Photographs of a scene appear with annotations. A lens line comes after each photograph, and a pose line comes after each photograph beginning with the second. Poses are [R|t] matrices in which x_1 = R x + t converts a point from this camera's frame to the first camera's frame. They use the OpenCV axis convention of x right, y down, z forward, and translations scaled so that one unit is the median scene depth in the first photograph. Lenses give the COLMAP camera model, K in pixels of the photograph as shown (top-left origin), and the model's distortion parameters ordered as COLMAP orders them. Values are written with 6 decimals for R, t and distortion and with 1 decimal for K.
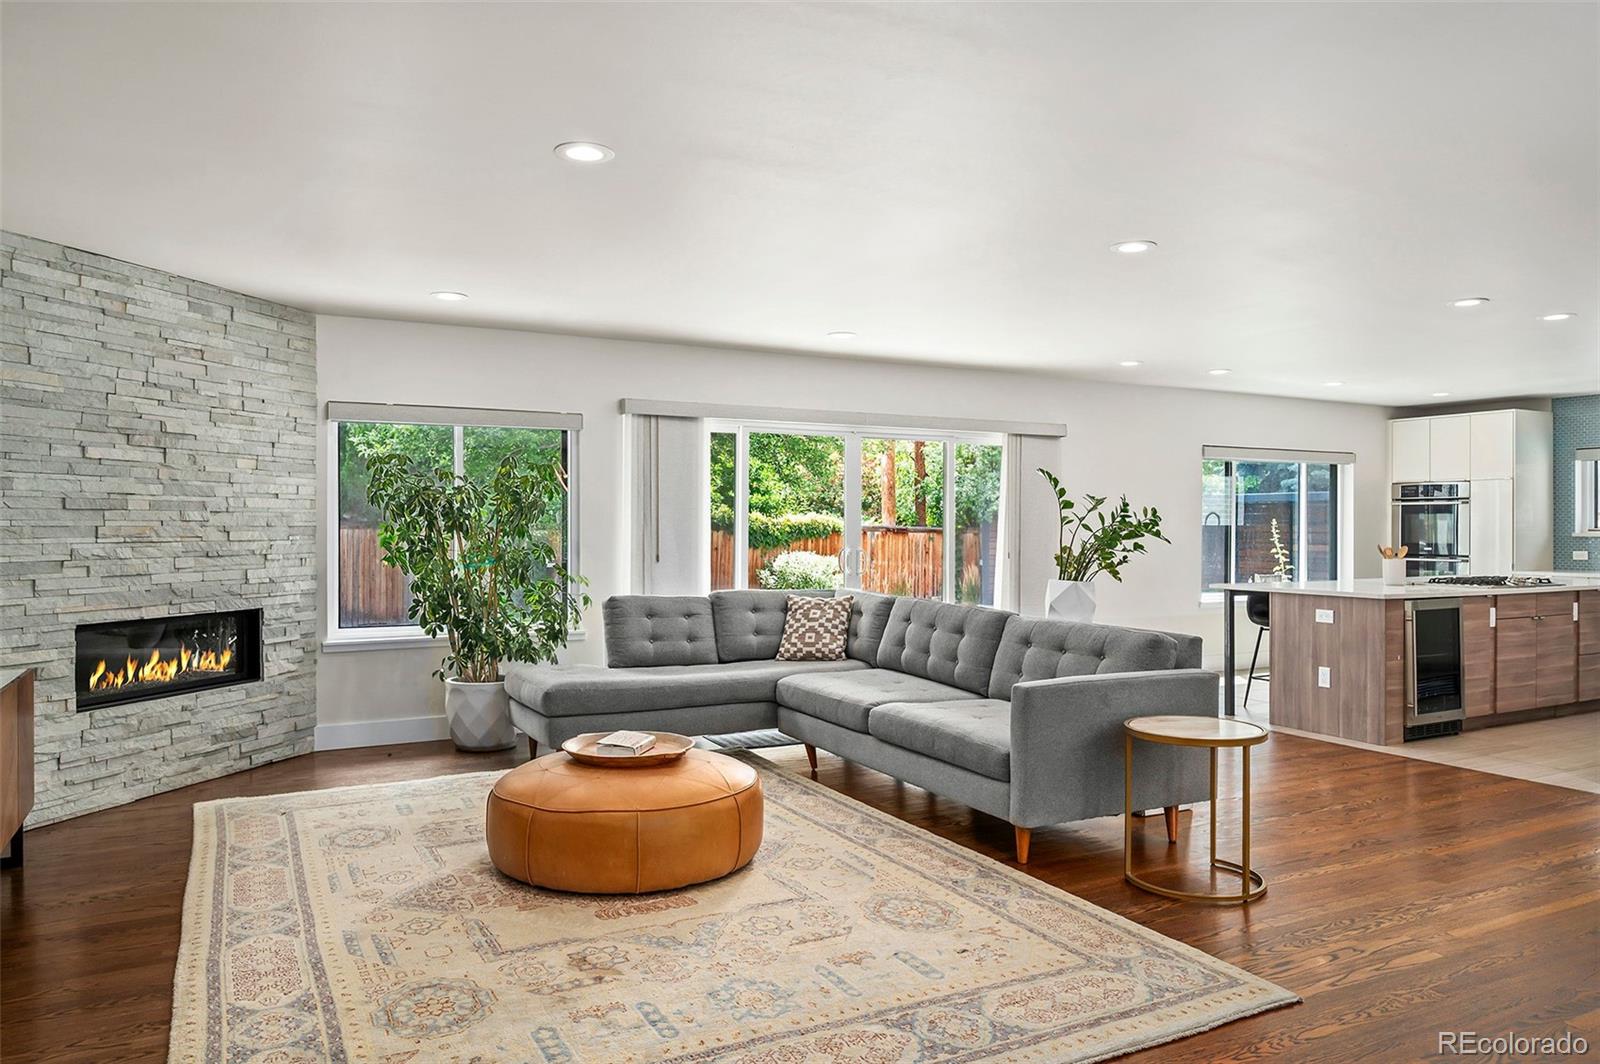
lens RADIAL K [[1058.2, 0, 805.6], [0, 1058.2, 528.3], [0, 0, 1]] dist [0.002372, -0.004522]
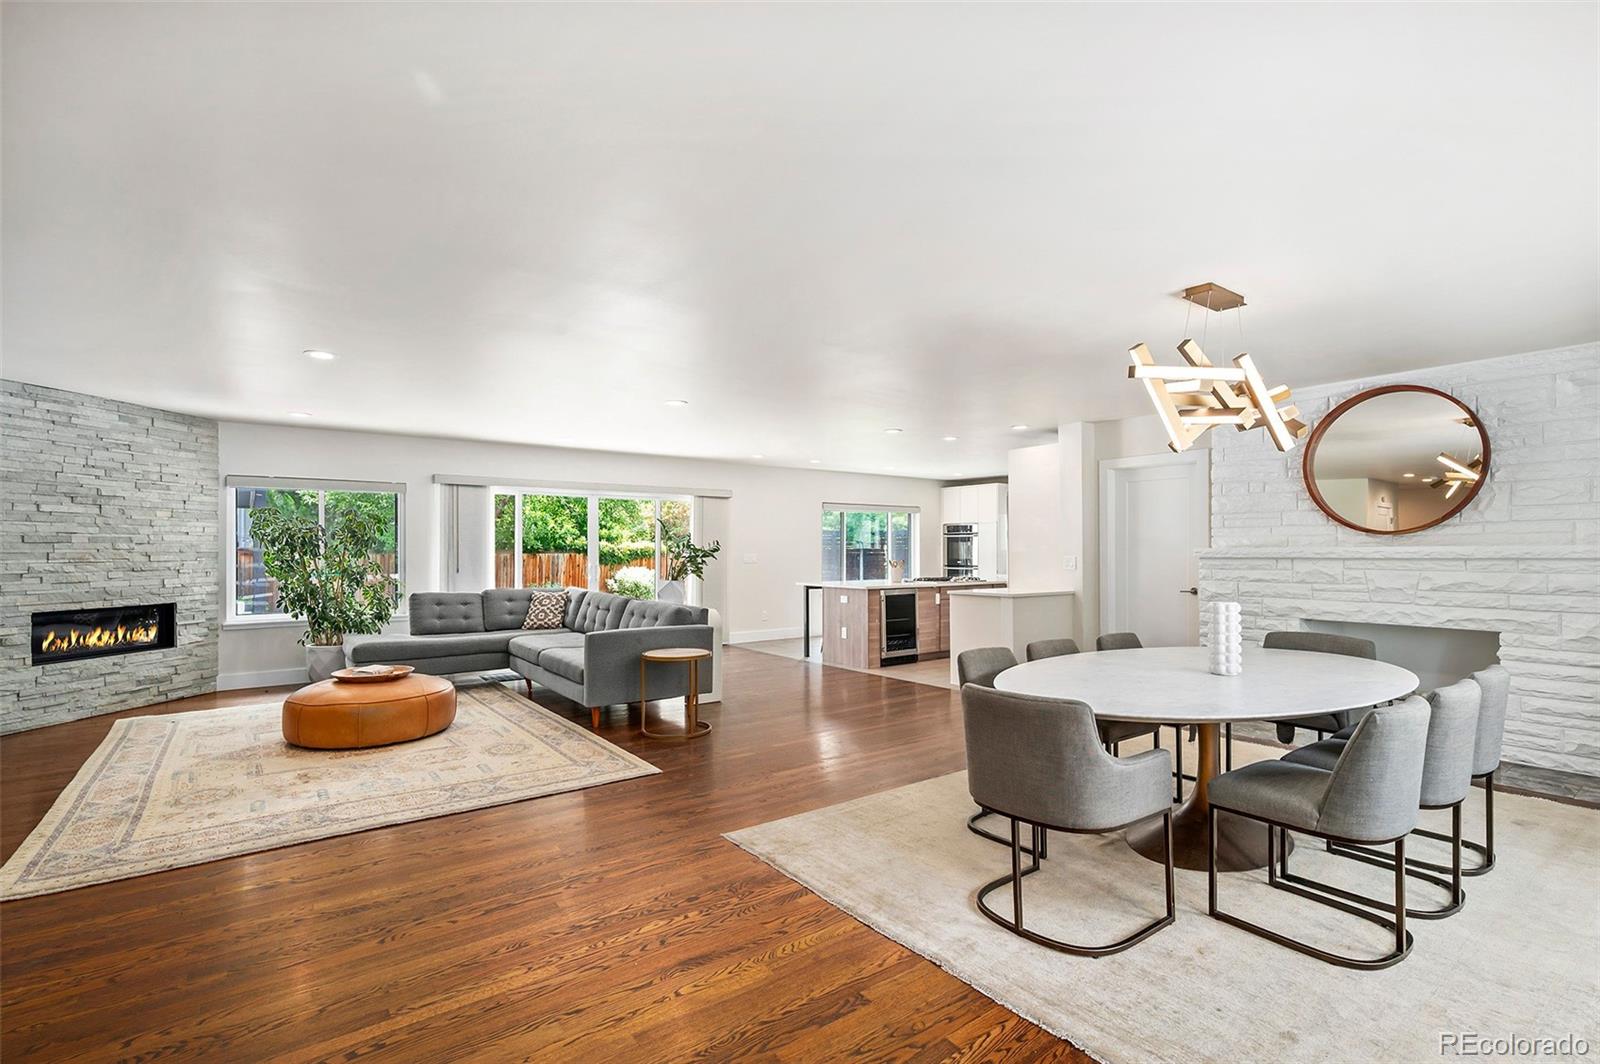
lens RADIAL K [[721.9, 0, 797.8], [0, 721.9, 546.2], [0, 0, 1]] dist [0.000202, 0.000582]
pose [[0.988124, -0.002816, 0.153634, 0.266718], [0.003902, 0.999970, -0.006764, 0.000008], [-0.153610, 0.007283, 0.988105, -0.249547]]
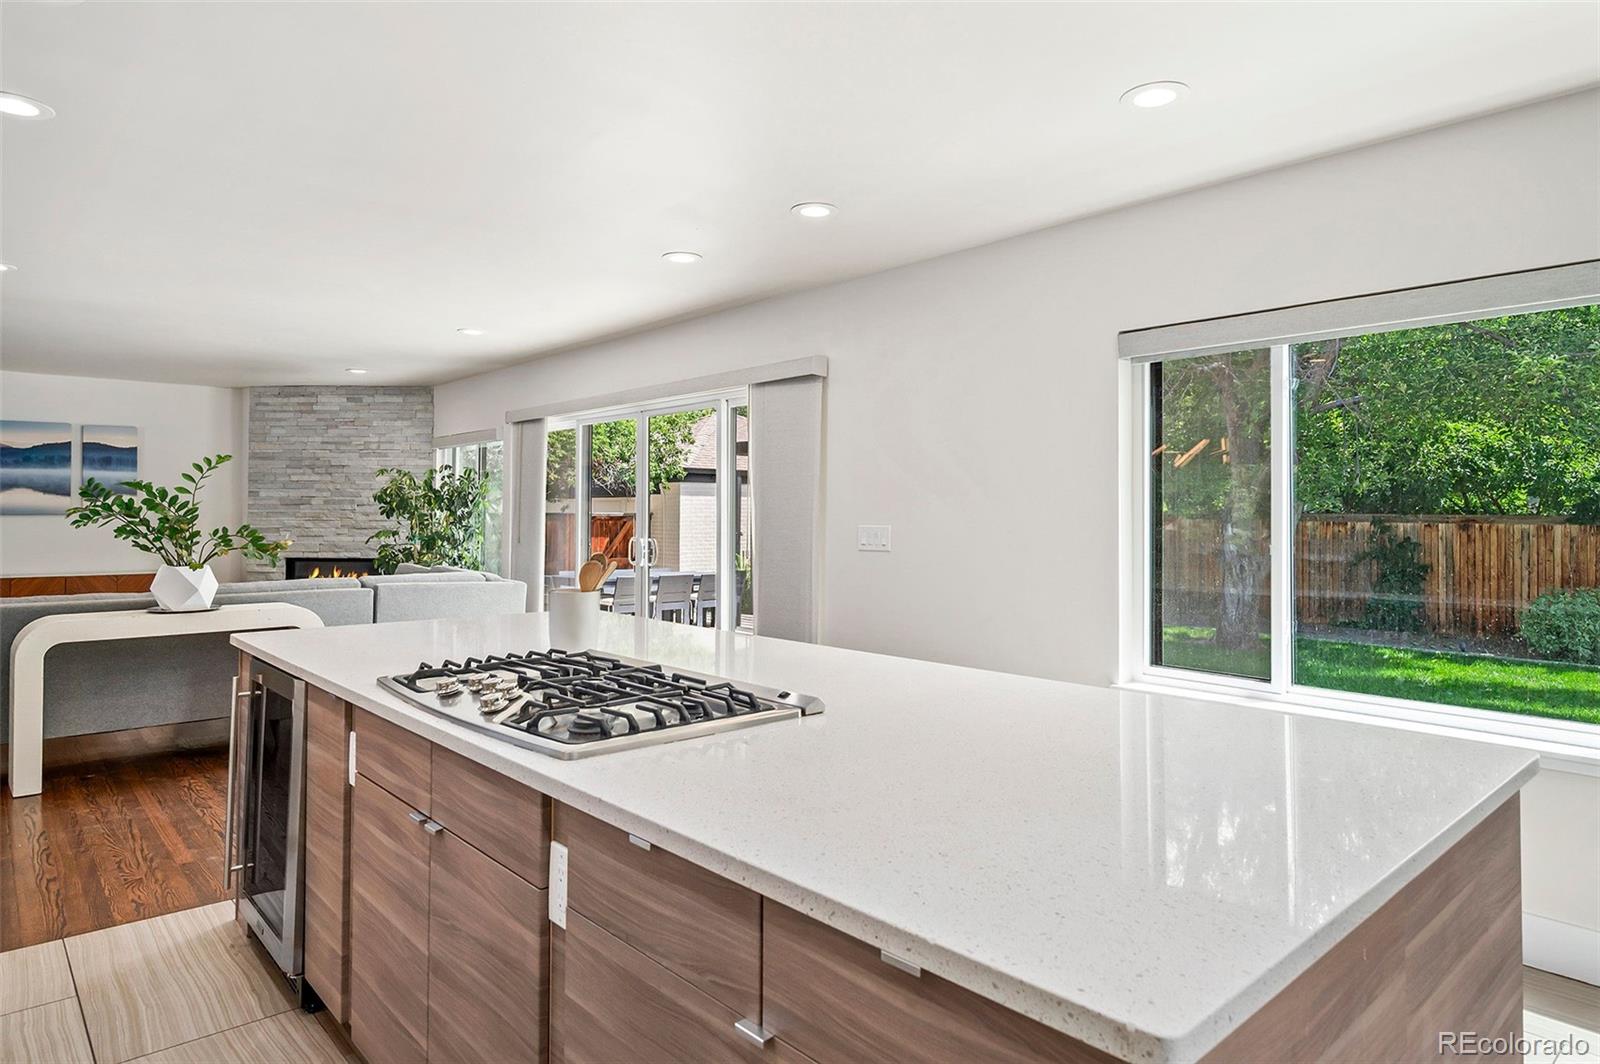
lens RADIAL K [[943.6, 0, 794.9], [0, 943.6, 494.6], [0, 0, 1]] dist [-0.004068, -0.000778]
pose [[0.231738, -0.019533, -0.972582, 1.223972], [-0.007133, 0.999737, -0.021778, -0.002788], [0.972752, 0.011984, 0.231537, 1.323691]]
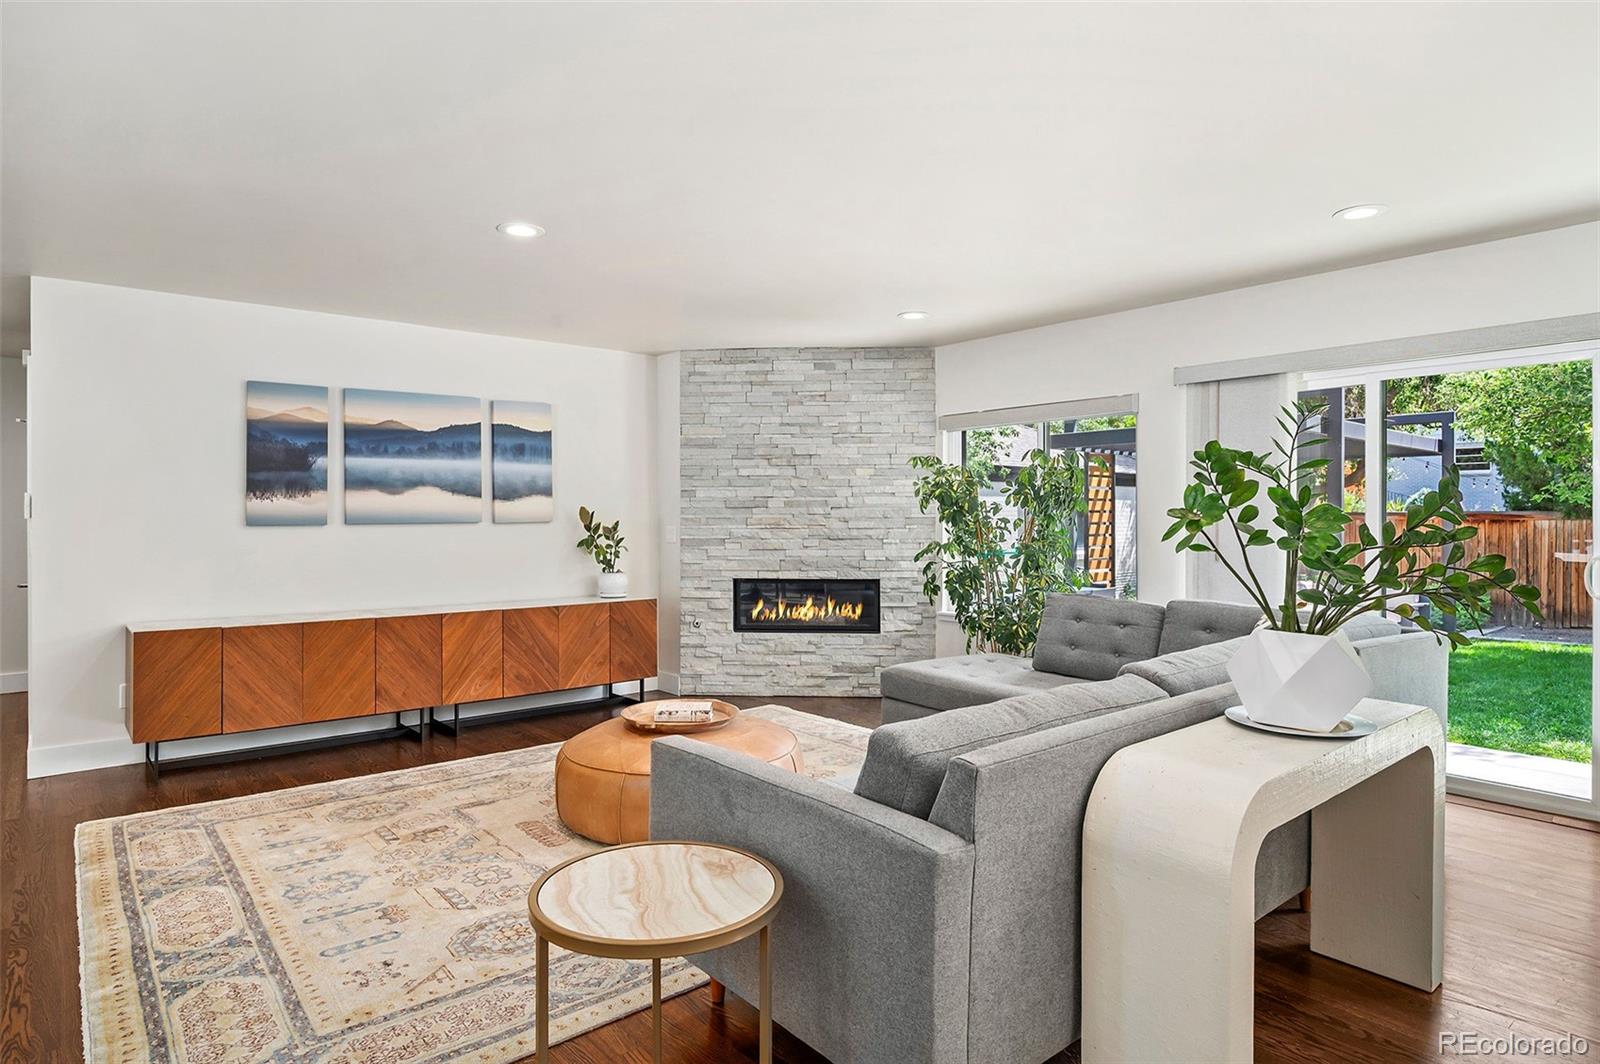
lens RADIAL K [[893.3, 0, 804.6], [0, 893.3, 519.2], [0, 0, 1]] dist [-0.003717, 0.000711]
pose [[0.221067, 0.000069, -0.975259, 0.575594], [0.000364, 1.000000, 0.000153, -0.000261], [0.975259, -0.000389, 0.221066, 0.675096]]
